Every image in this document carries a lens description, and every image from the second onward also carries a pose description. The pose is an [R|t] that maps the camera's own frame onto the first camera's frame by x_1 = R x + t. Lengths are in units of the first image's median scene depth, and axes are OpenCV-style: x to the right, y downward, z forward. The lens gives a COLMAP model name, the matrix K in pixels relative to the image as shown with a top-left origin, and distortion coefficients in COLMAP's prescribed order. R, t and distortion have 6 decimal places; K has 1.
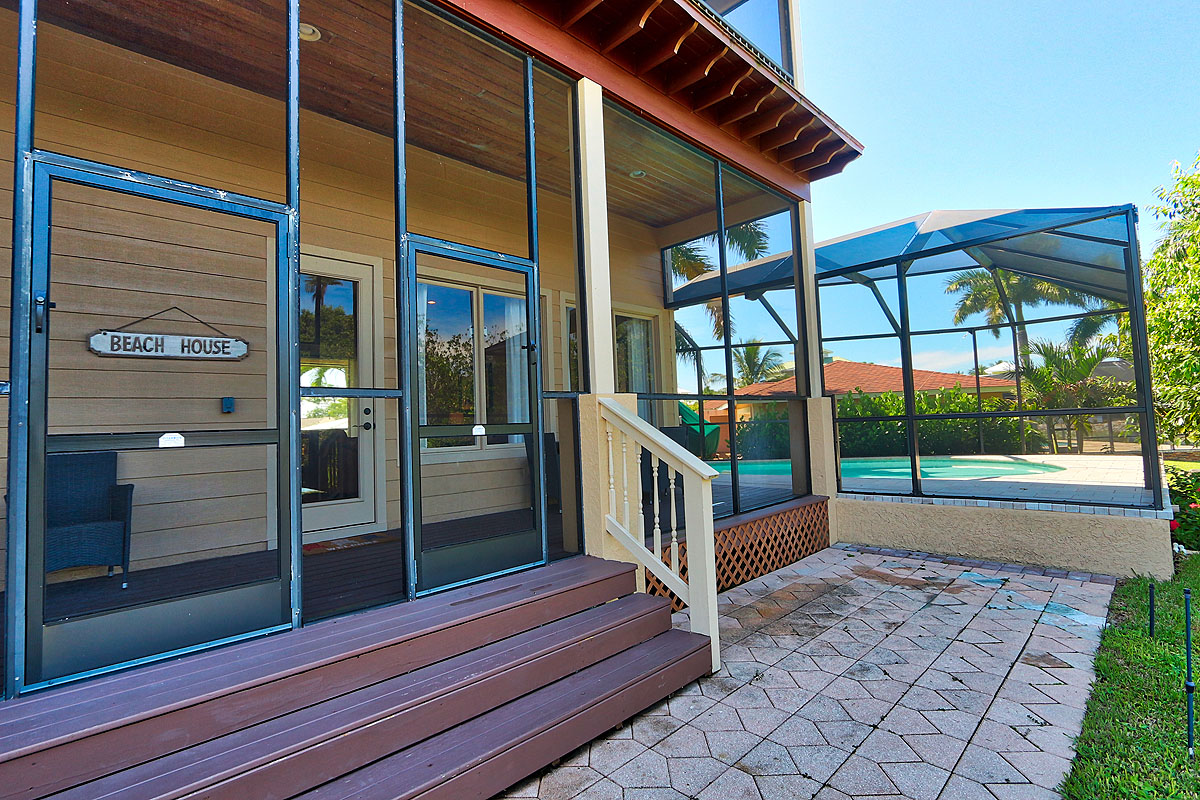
lens RADIAL K [[554.6, 0, 605.4], [0, 554.6, 400.8], [0, 0, 1]] dist [-0.003741, -0.000737]
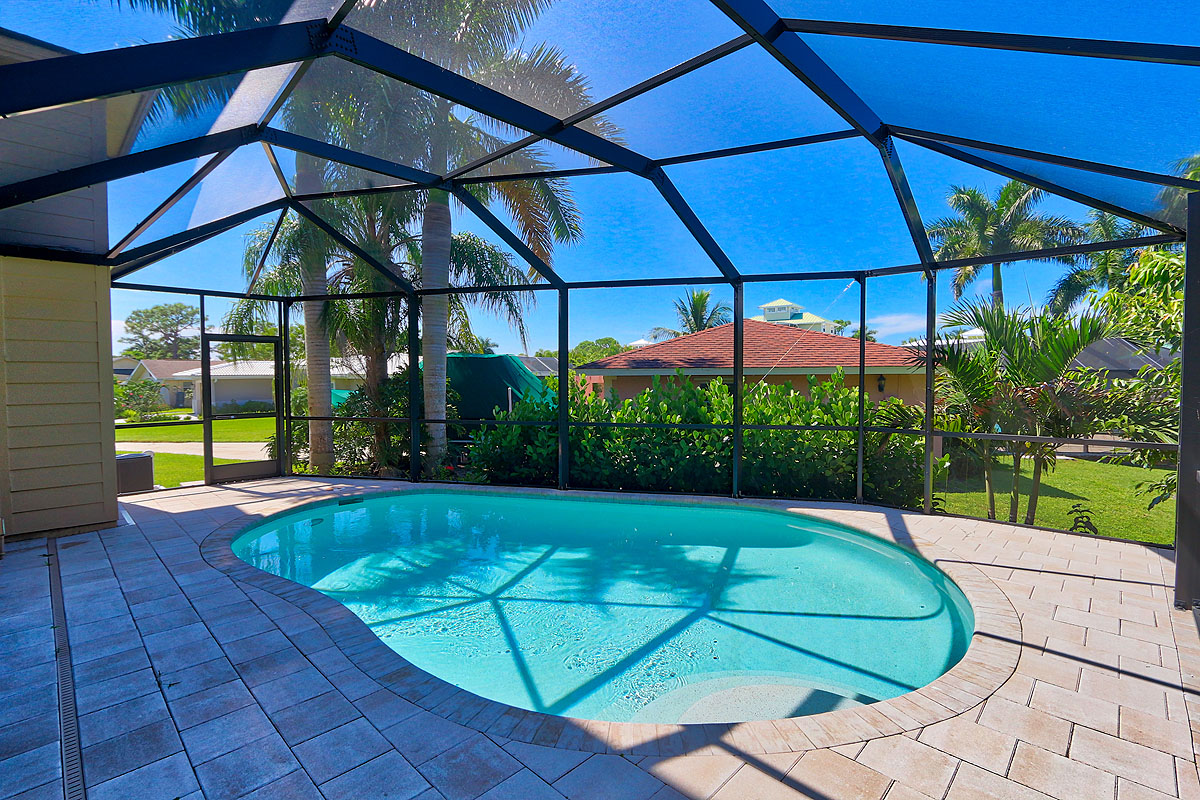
lens RADIAL K [[554.6, 0, 593.5], [0, 554.6, 394.5], [0, 0, 1]] dist [-0.003741, -0.000737]
pose [[0.999212, 0.036898, 0.014611, 0.392419], [-0.037975, 0.995911, 0.081977, -0.046084], [-0.011527, -0.082467, 0.996527, 0.444716]]
